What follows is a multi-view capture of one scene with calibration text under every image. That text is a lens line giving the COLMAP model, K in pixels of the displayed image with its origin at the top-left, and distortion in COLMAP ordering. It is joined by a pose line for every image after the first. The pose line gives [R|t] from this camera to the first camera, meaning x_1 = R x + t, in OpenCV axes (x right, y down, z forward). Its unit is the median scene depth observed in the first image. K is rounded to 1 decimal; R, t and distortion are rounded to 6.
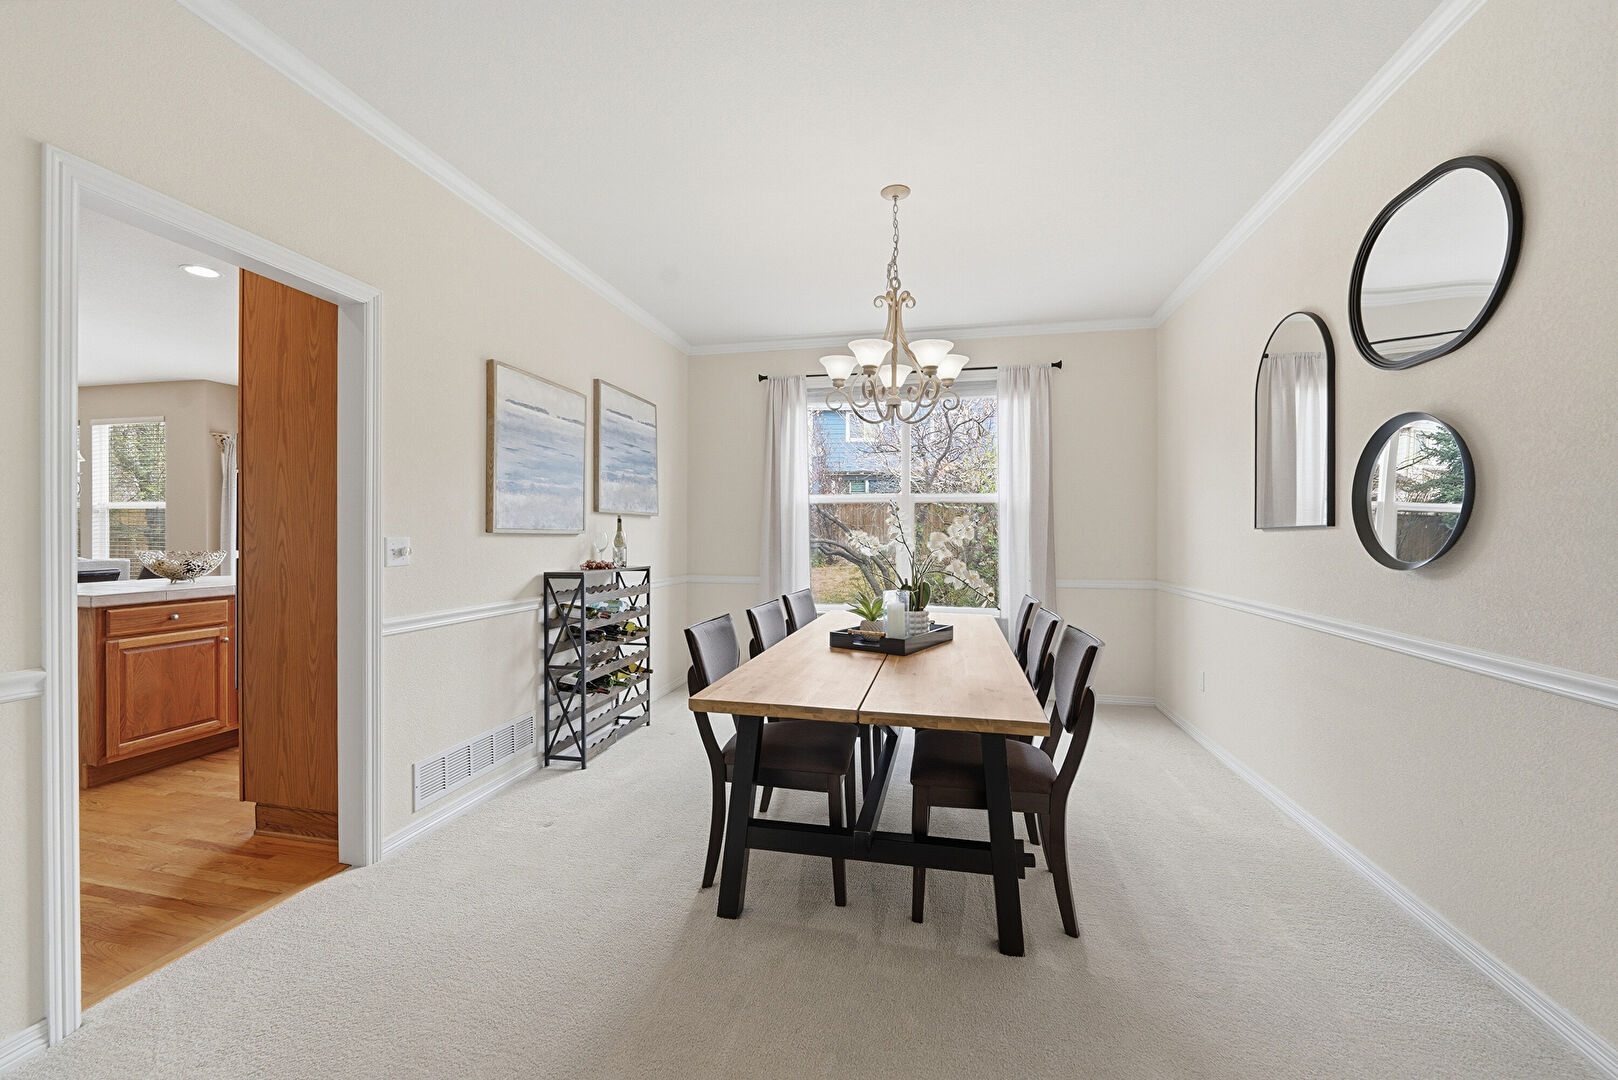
lens RADIAL K [[653.6, 0, 809.0], [0, 653.6, 540.0], [0, 0, 1]] dist [-0.021248, -0.000127]
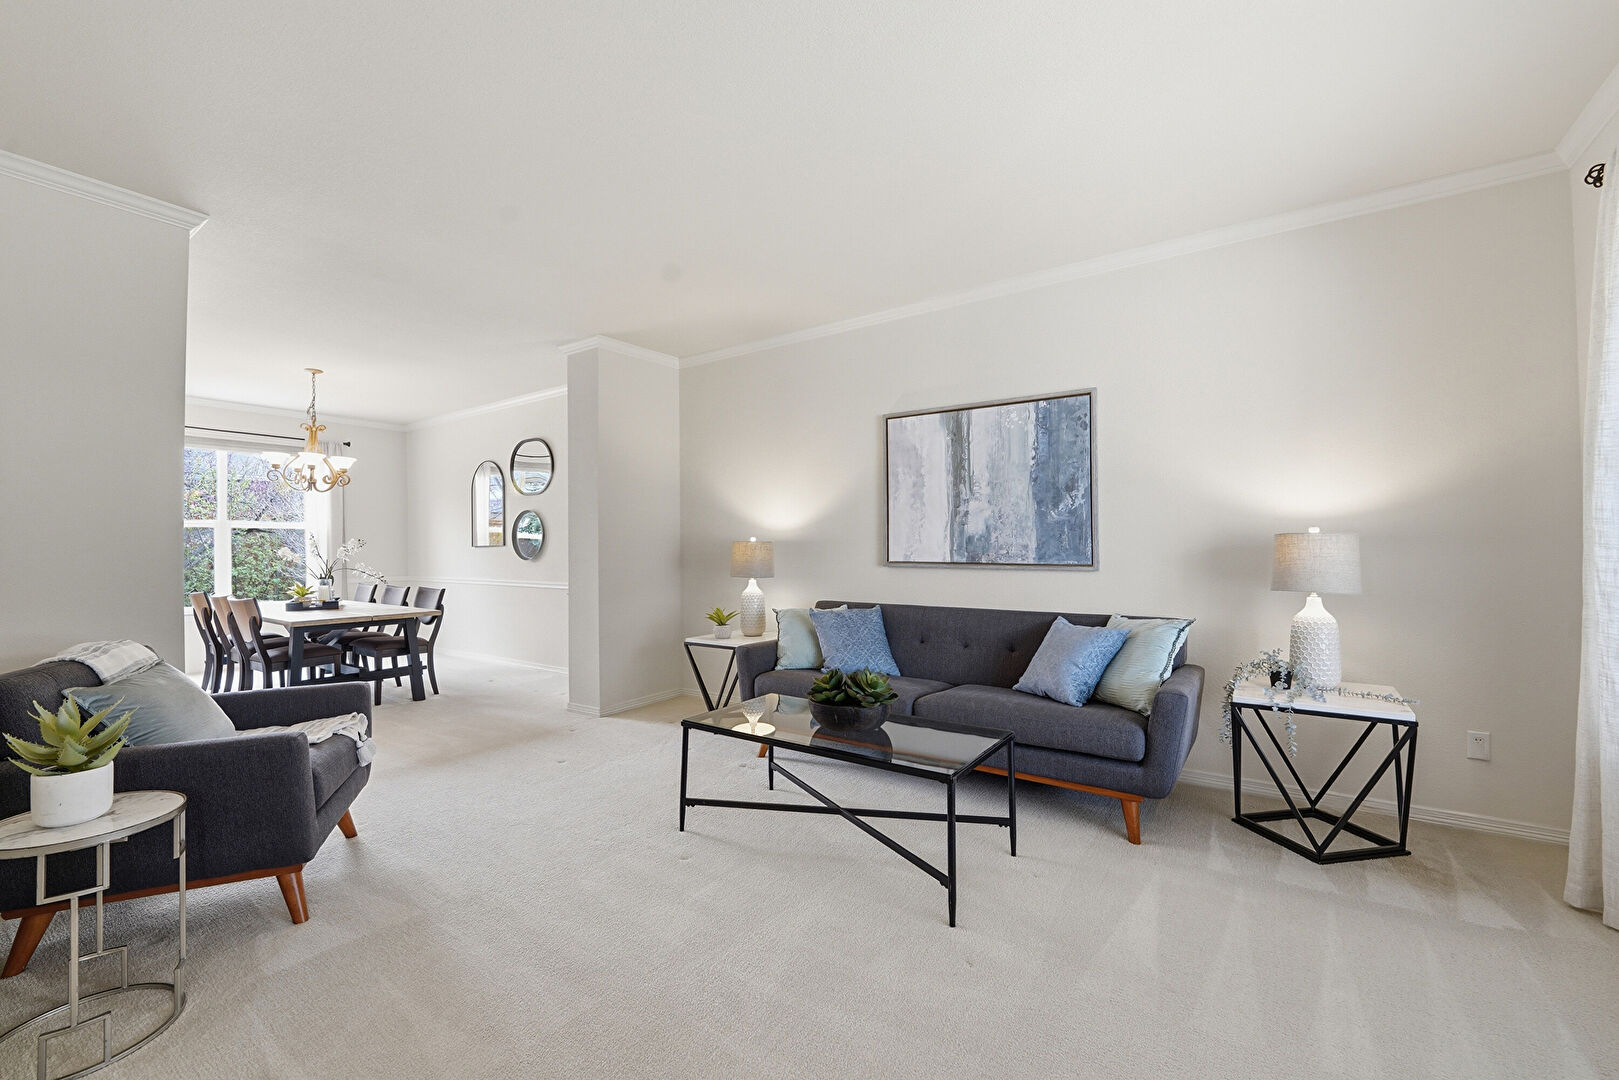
lens RADIAL K [[657.5, 0, 797.9], [0, 657.5, 539.2], [0, 0, 1]] dist [-0.016479, -0.000471]
pose [[0.390799, 0.001990, 0.920474, -1.298839], [0.015804, 0.999836, -0.008871, -0.005344], [-0.920340, 0.018014, 0.390703, -1.265948]]
